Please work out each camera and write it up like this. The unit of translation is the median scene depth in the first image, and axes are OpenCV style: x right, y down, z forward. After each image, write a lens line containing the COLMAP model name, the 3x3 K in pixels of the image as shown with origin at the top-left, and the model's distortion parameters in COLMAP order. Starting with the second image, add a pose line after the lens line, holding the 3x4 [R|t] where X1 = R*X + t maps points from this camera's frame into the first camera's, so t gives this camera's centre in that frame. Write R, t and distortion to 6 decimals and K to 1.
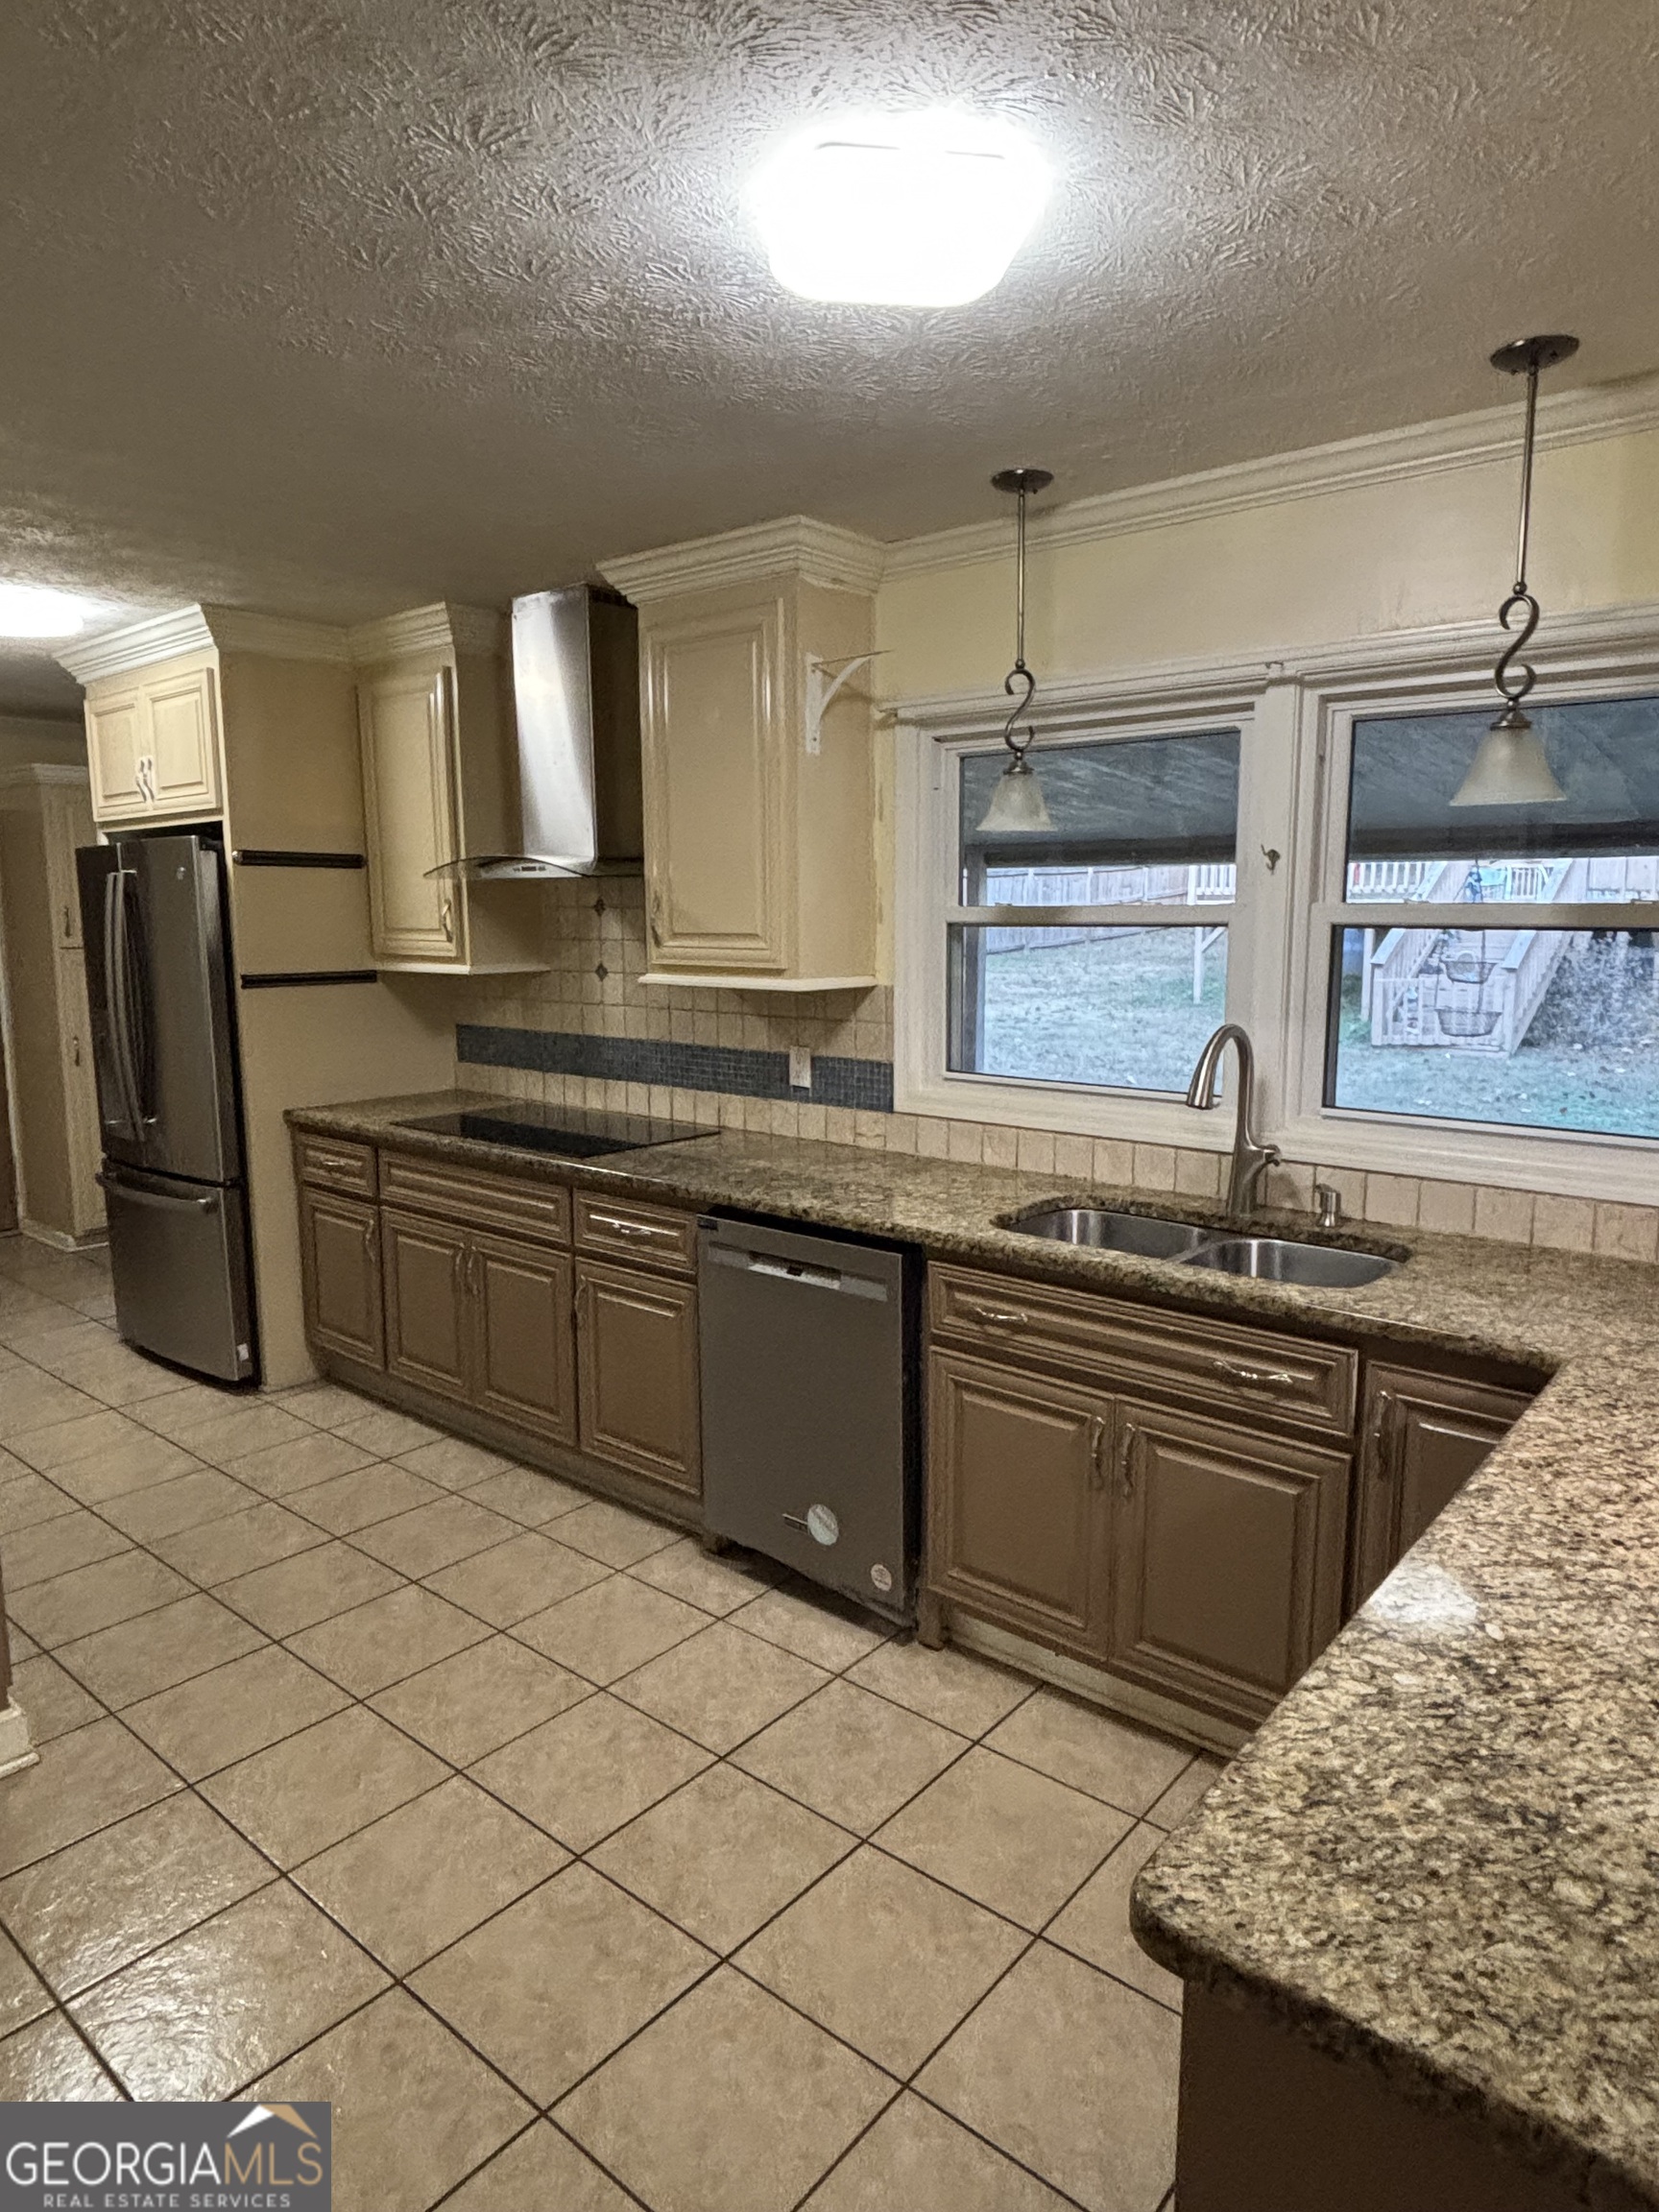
lens RADIAL K [[1310.1, 0, 828.6], [0, 1310.1, 1094.0], [0, 0, 1]] dist [0.021955, -0.028036]
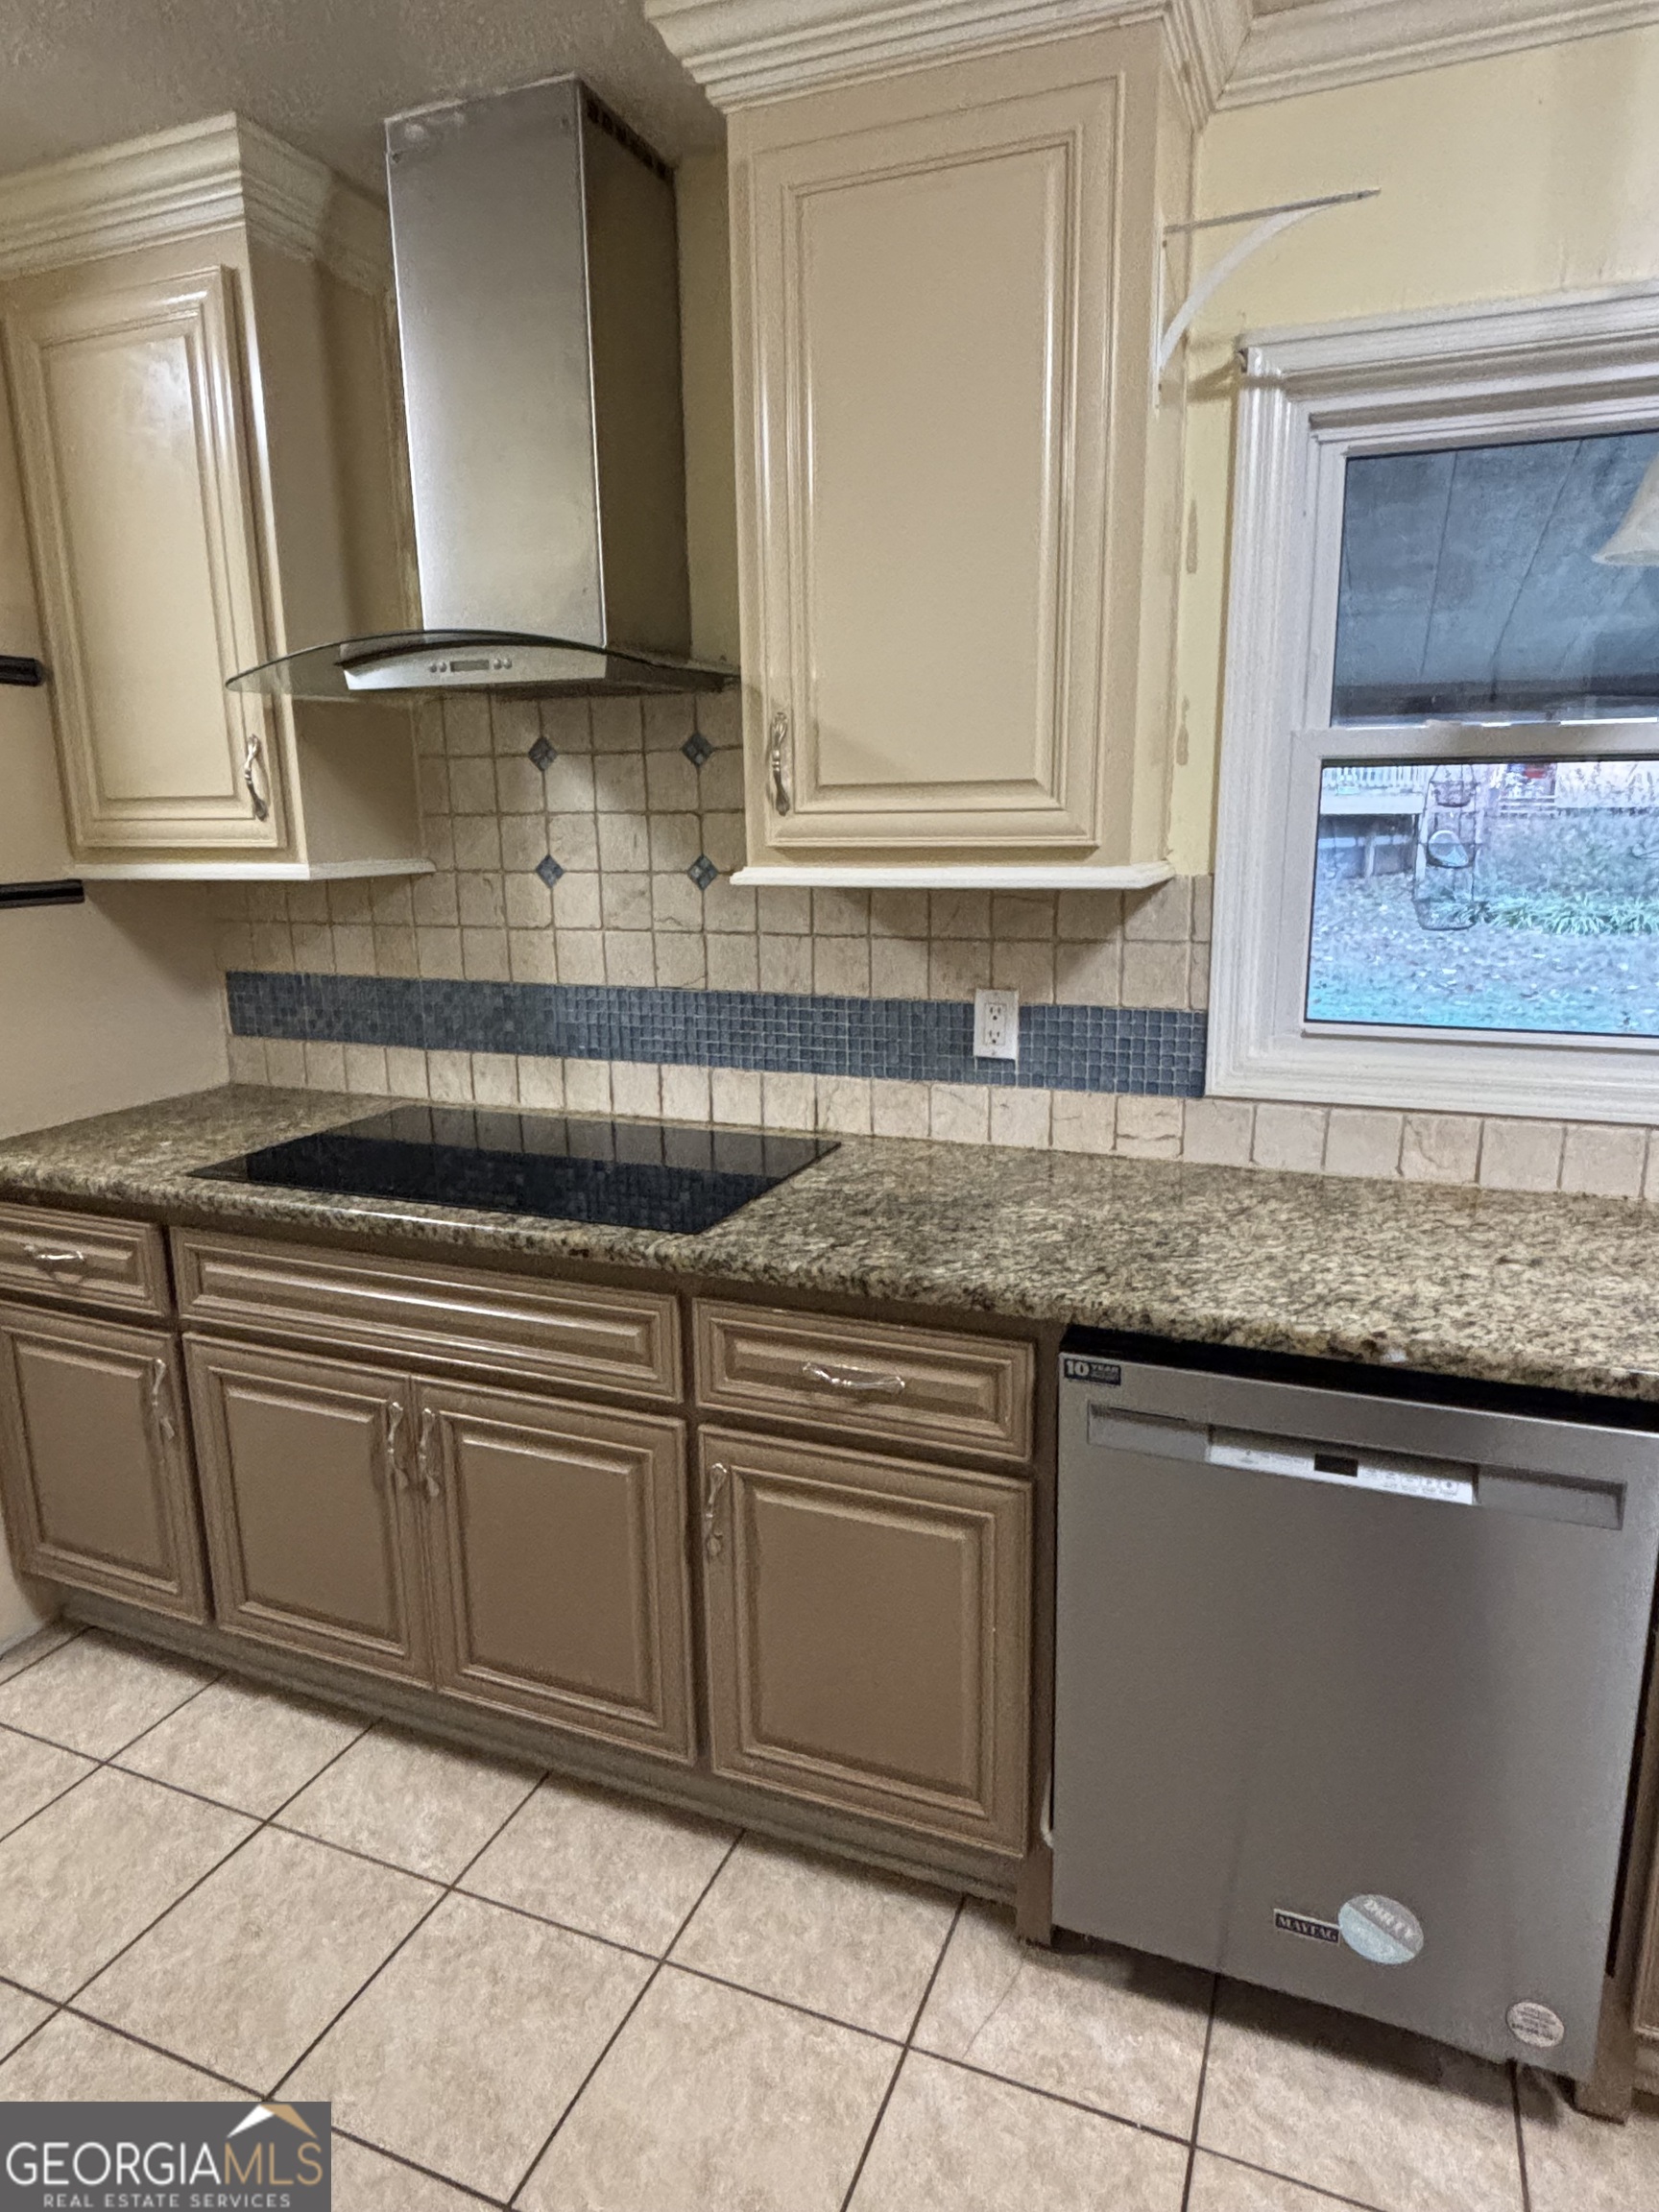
lens RADIAL K [[1310.1, 0, 839.1], [0, 1310.1, 1101.3], [0, 0, 1]] dist [0.021955, -0.028036]
pose [[0.950553, -0.075495, 0.301245, -0.267576], [0.052873, 0.995182, 0.082565, -0.038865], [-0.306027, -0.062555, 0.949965, 0.472850]]
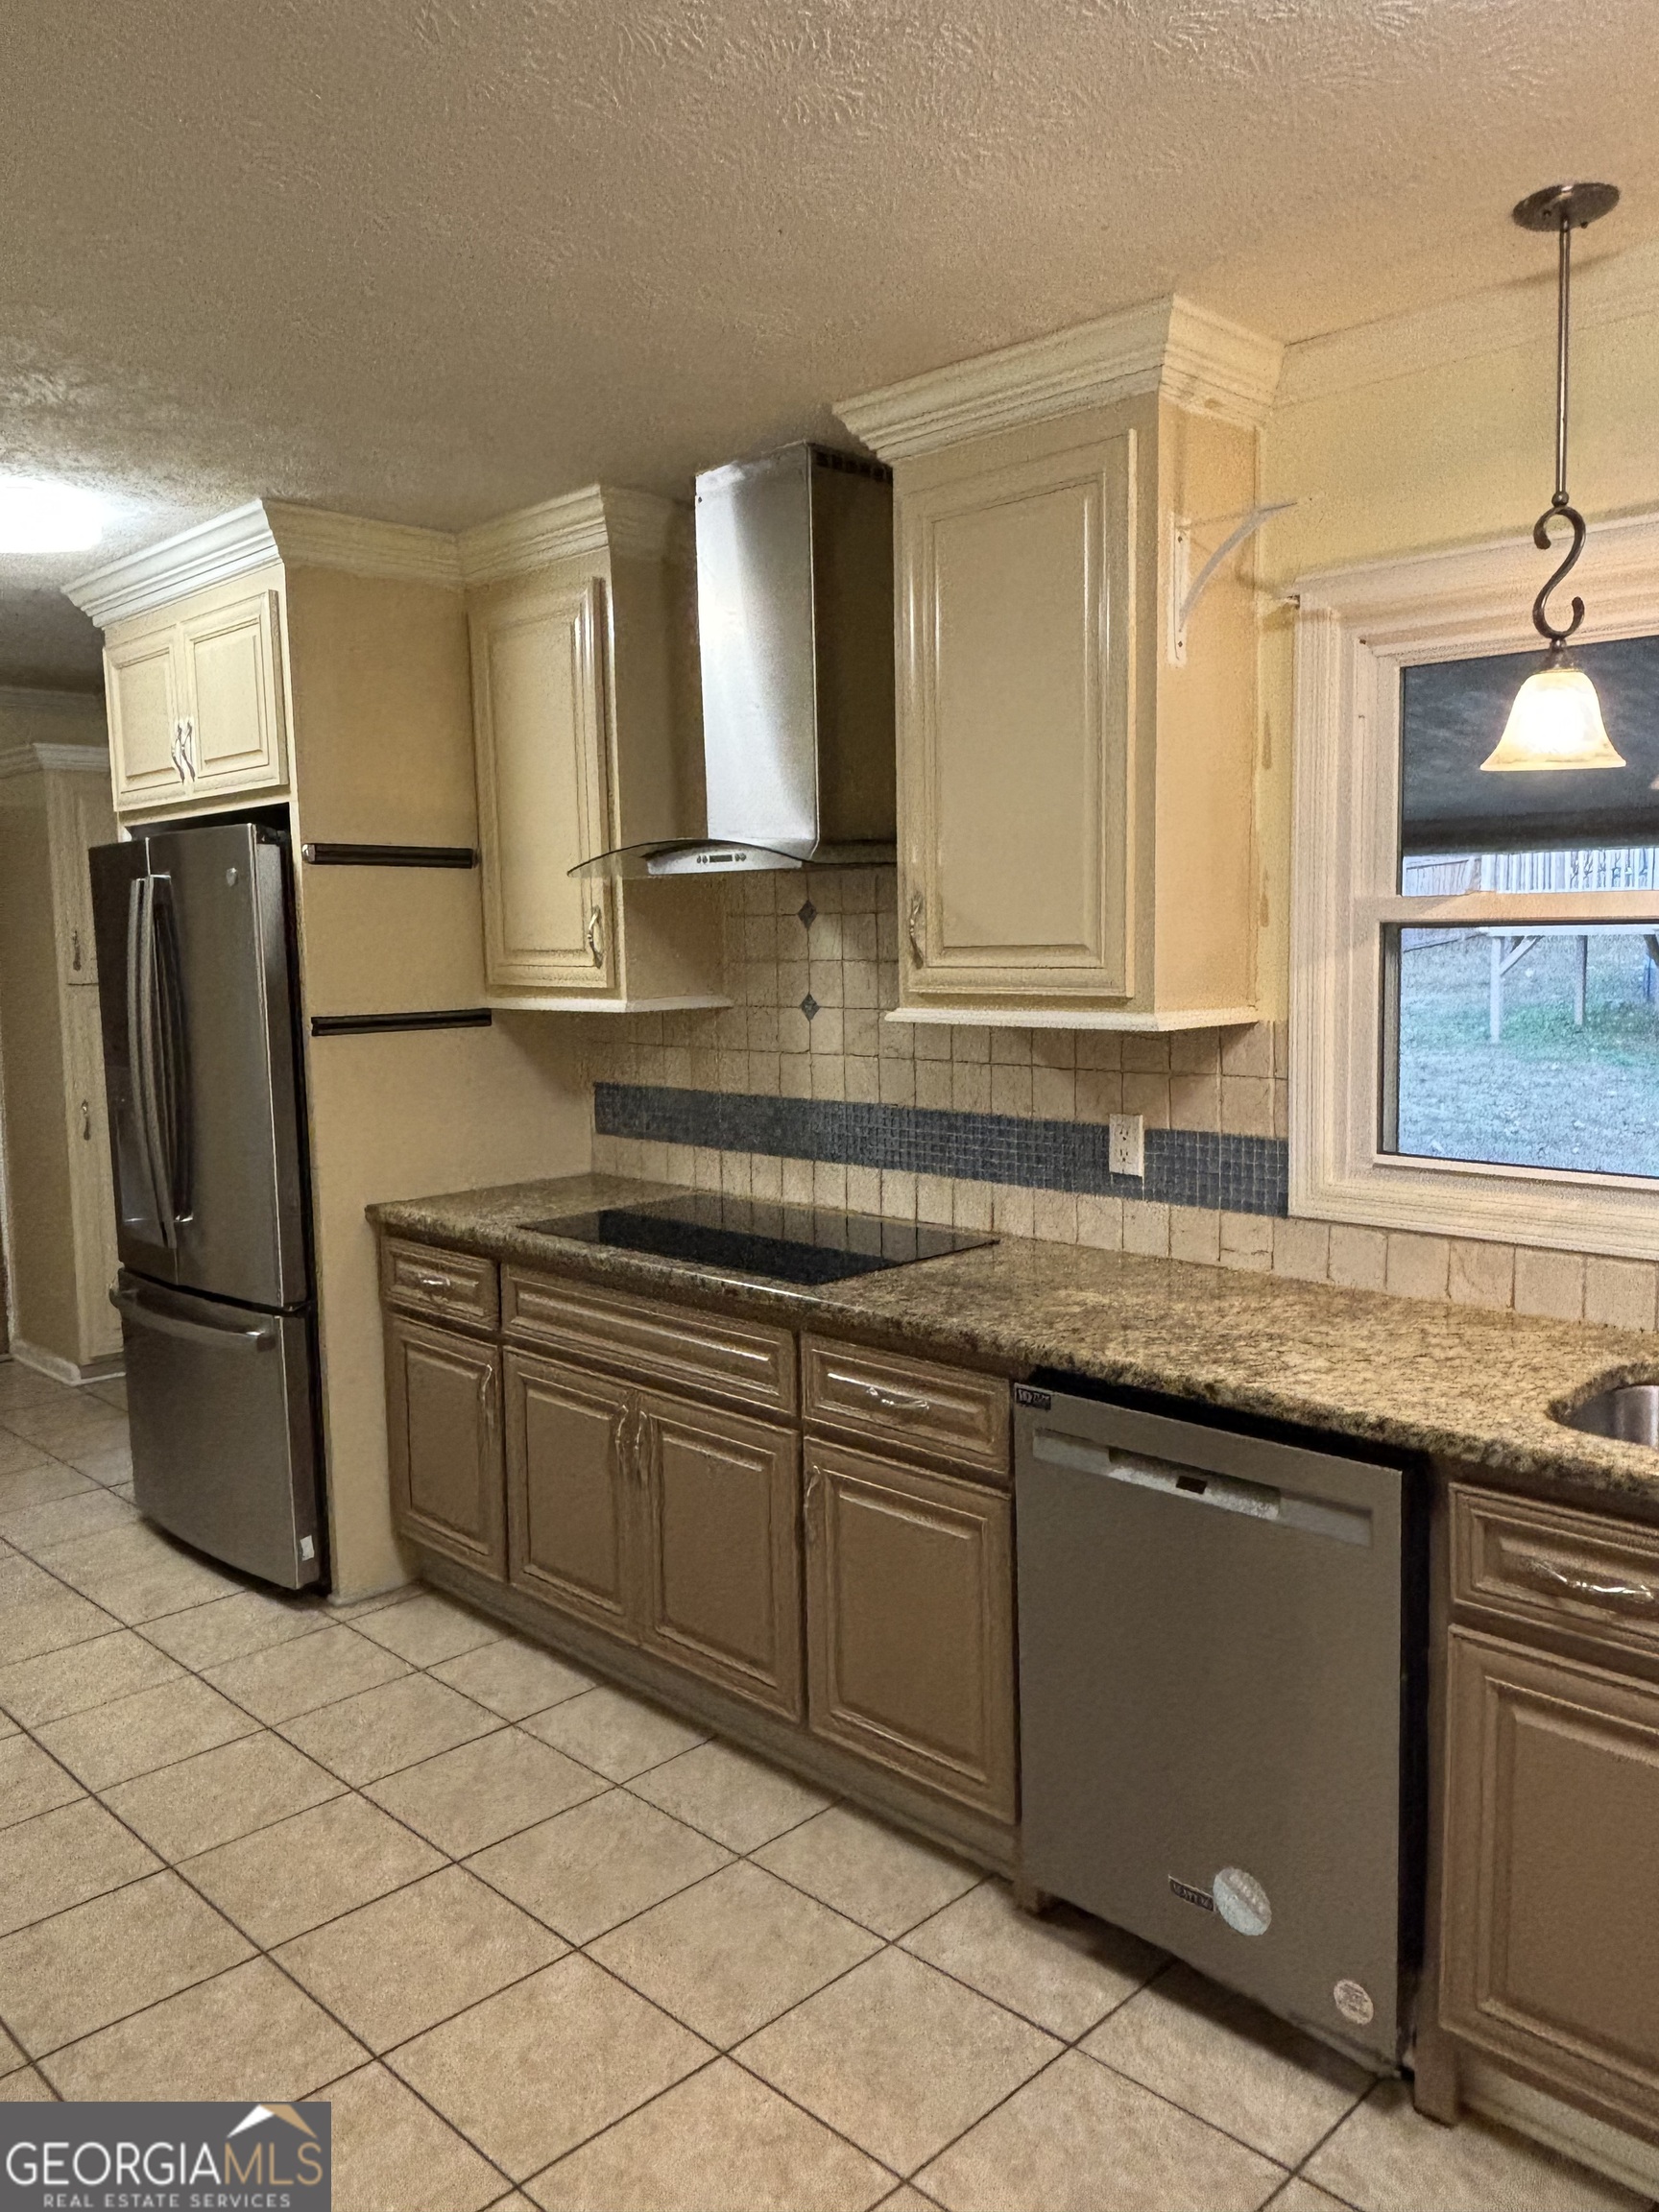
lens RADIAL K [[1612.9, 0, 828.0], [0, 1612.9, 1100.8], [0, 0, 1]] dist [0.041892, -0.062622]
pose [[0.996018, -0.006214, -0.088936, -0.100765], [0.003082, 0.999372, -0.035304, -0.014970], [0.089099, 0.034889, 0.995411, 0.171265]]
